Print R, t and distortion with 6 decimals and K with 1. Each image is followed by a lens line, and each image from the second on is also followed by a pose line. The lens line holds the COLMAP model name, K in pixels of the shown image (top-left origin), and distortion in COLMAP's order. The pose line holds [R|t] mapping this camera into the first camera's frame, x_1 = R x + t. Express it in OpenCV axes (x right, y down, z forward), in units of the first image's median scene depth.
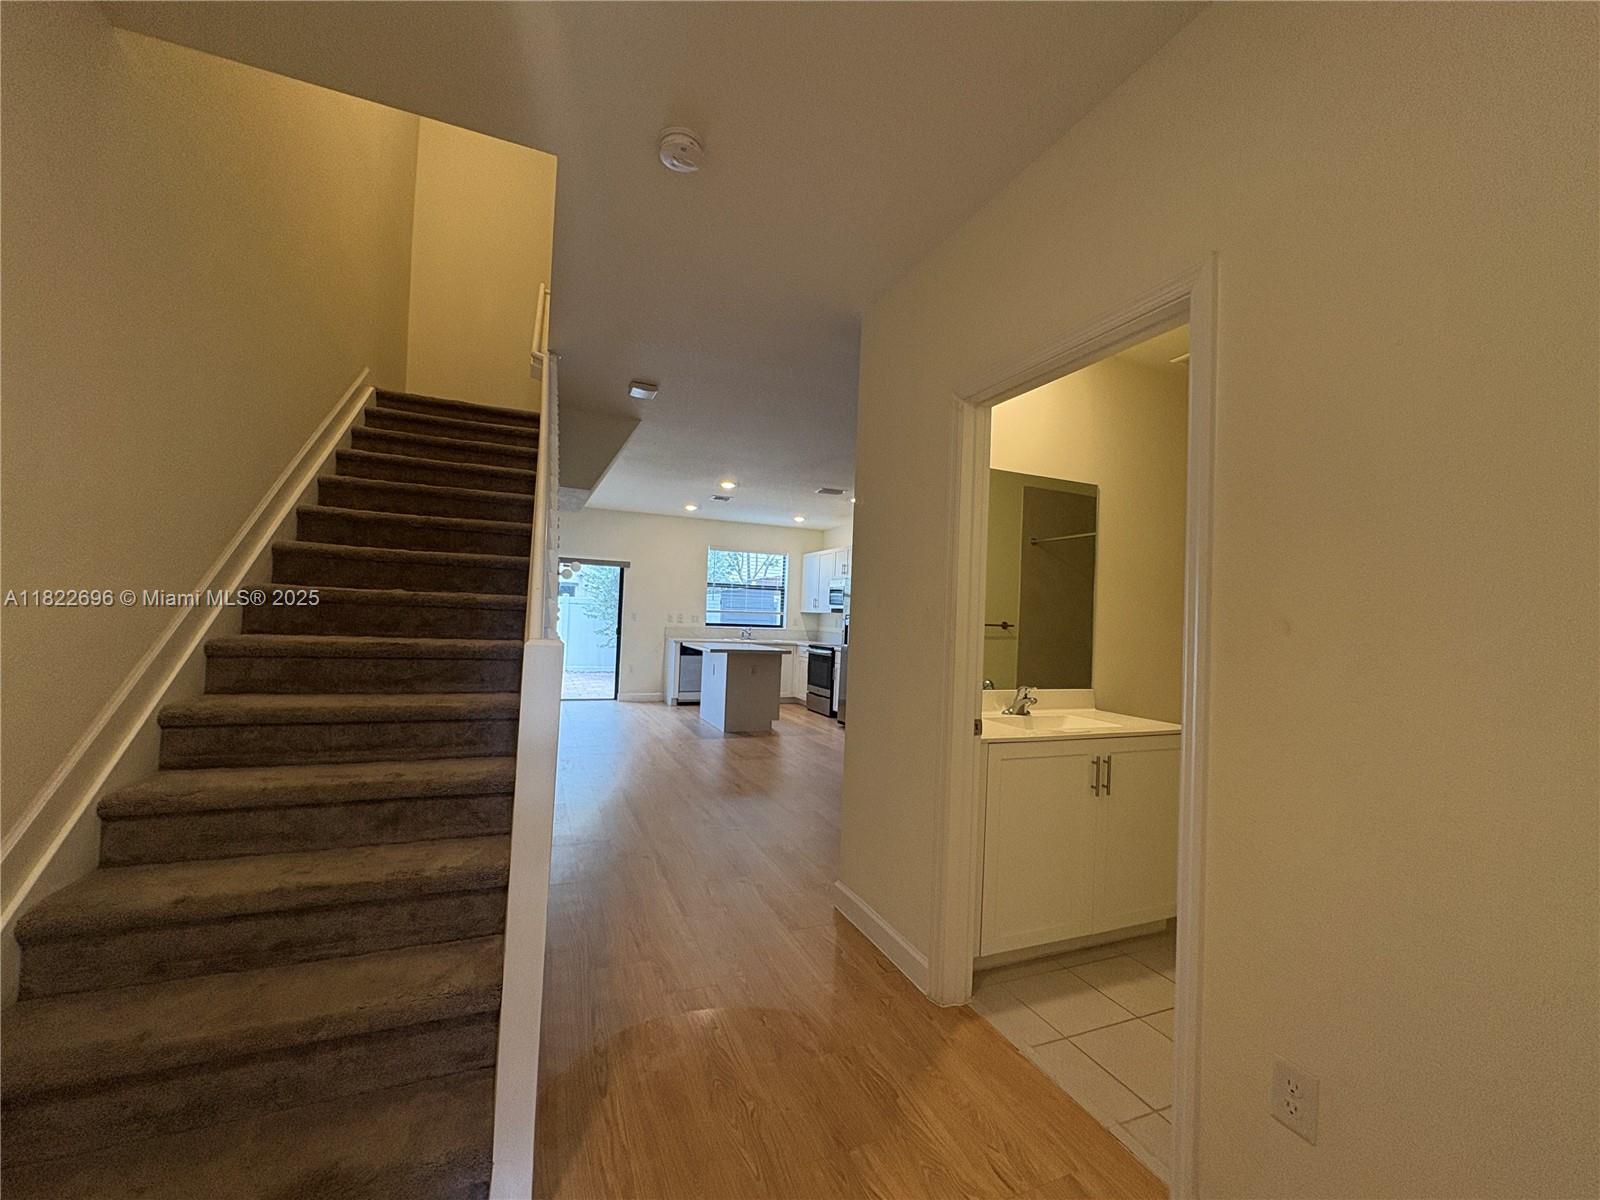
lens RADIAL K [[636.0, 0, 799.8], [0, 636.0, 600.6], [0, 0, 1]] dist [-0.000780, 0.000658]
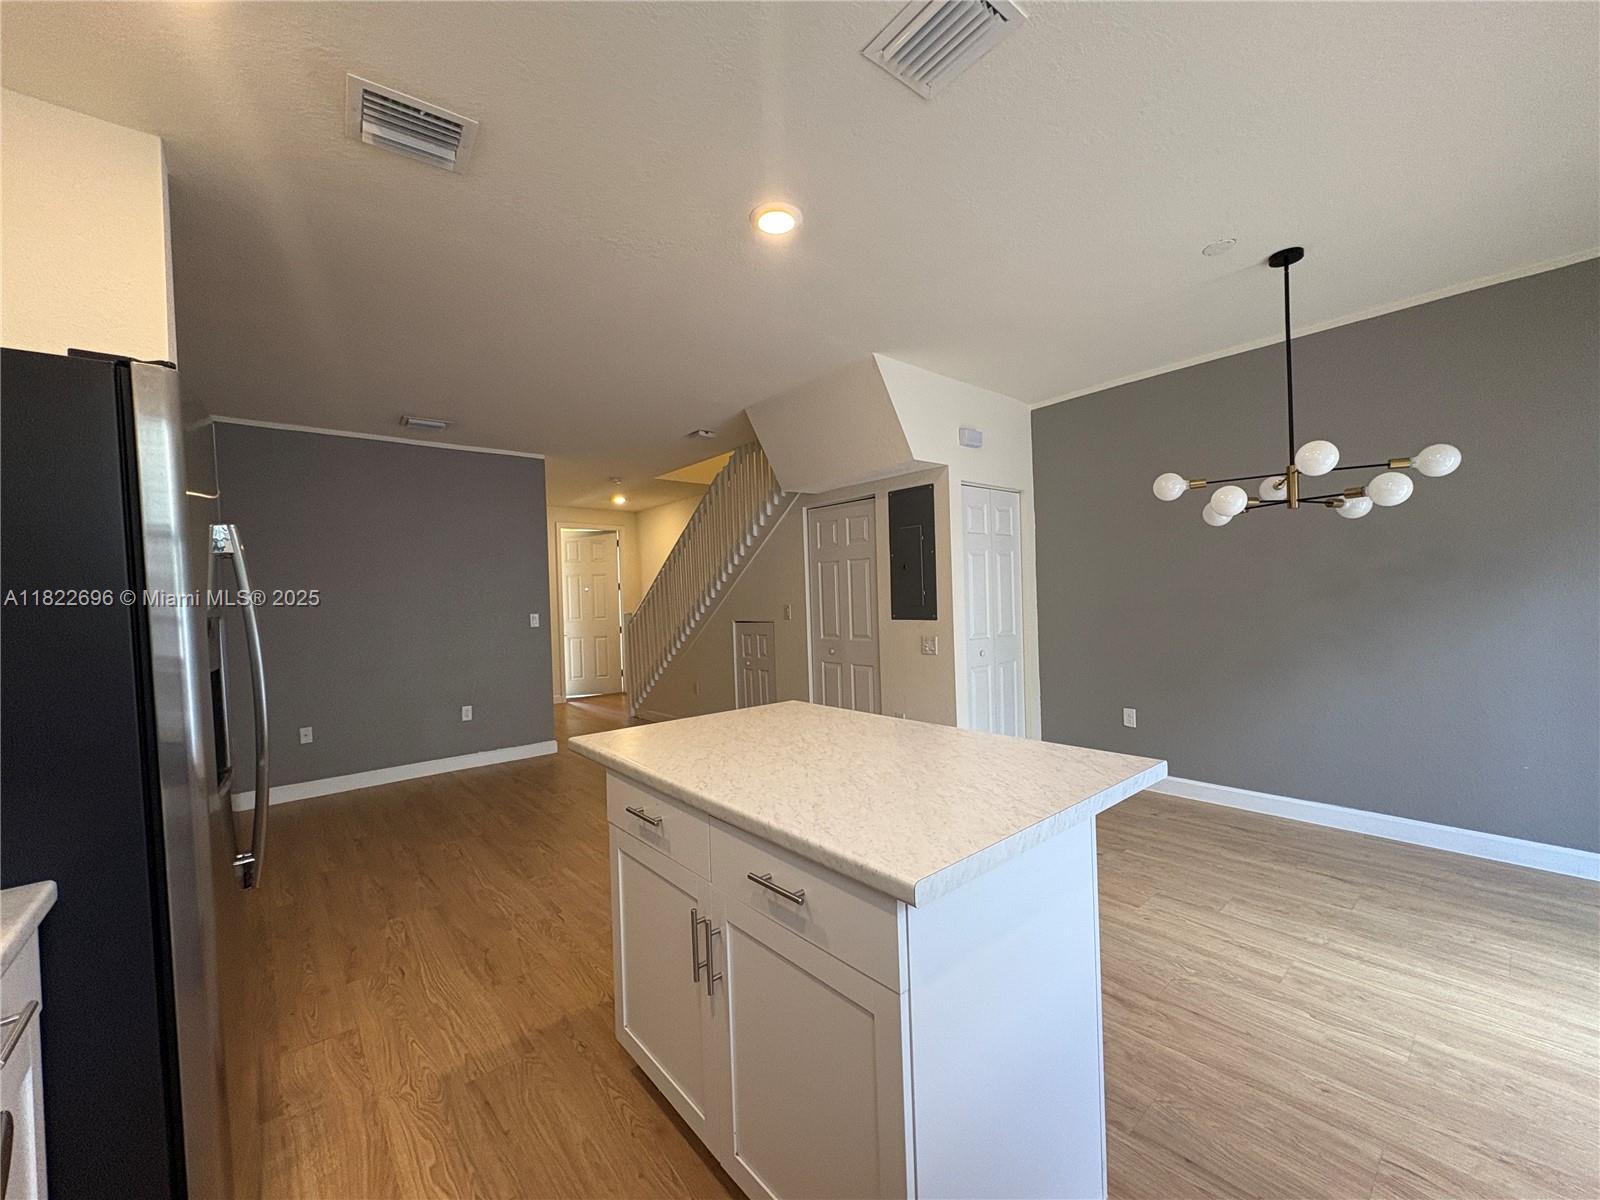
lens RADIAL K [[636.0, 0, 796.8], [0, 636.0, 600.6], [0, 0, 1]] dist [-0.000780, 0.000658]
pose [[-0.953412, -0.009325, -0.301526, -0.058413], [0.000643, 0.999457, -0.032942, 0.066014], [0.301669, -0.031601, -0.952889, 3.169581]]
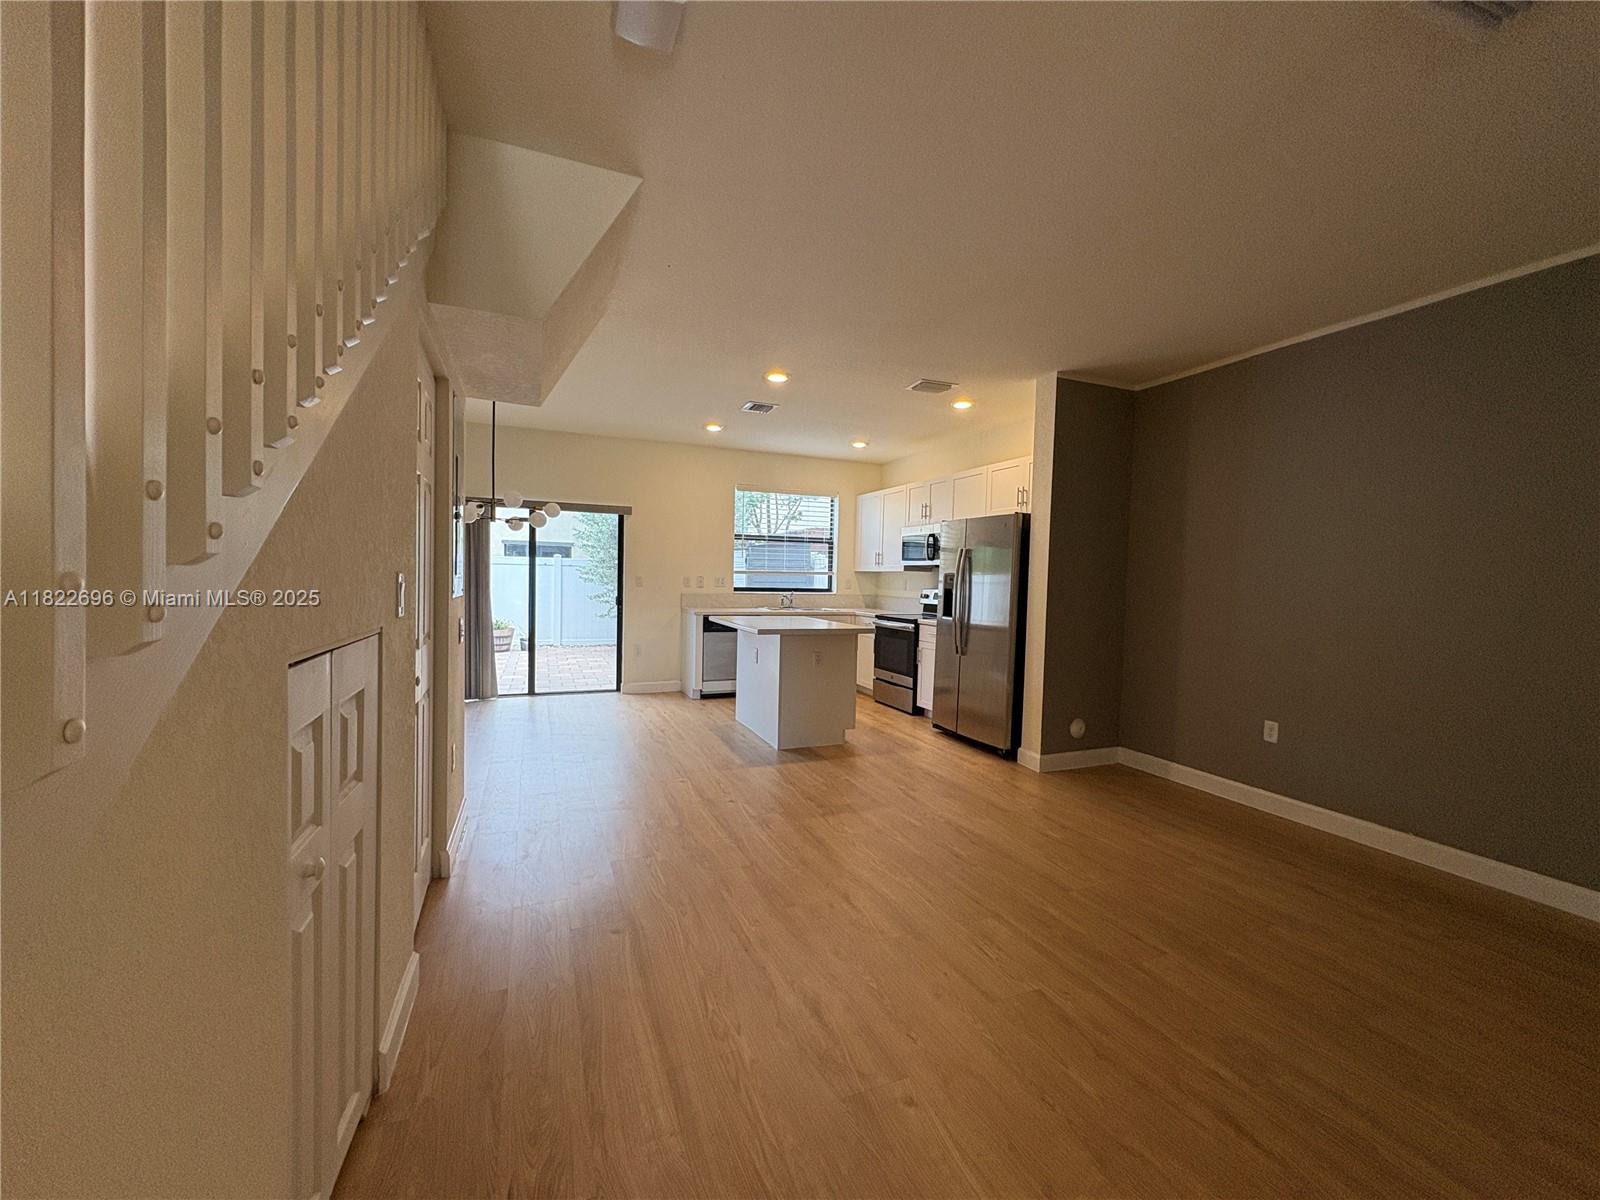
lens RADIAL K [[636.0, 0, 798.3], [0, 636.0, 599.7], [0, 0, 1]] dist [-0.000780, 0.000658]
pose [[0.999838, -0.016251, -0.007689, -0.217889], [0.016695, 0.997952, 0.061754, 0.013688], [0.006670, -0.061872, 0.998062, 0.809065]]
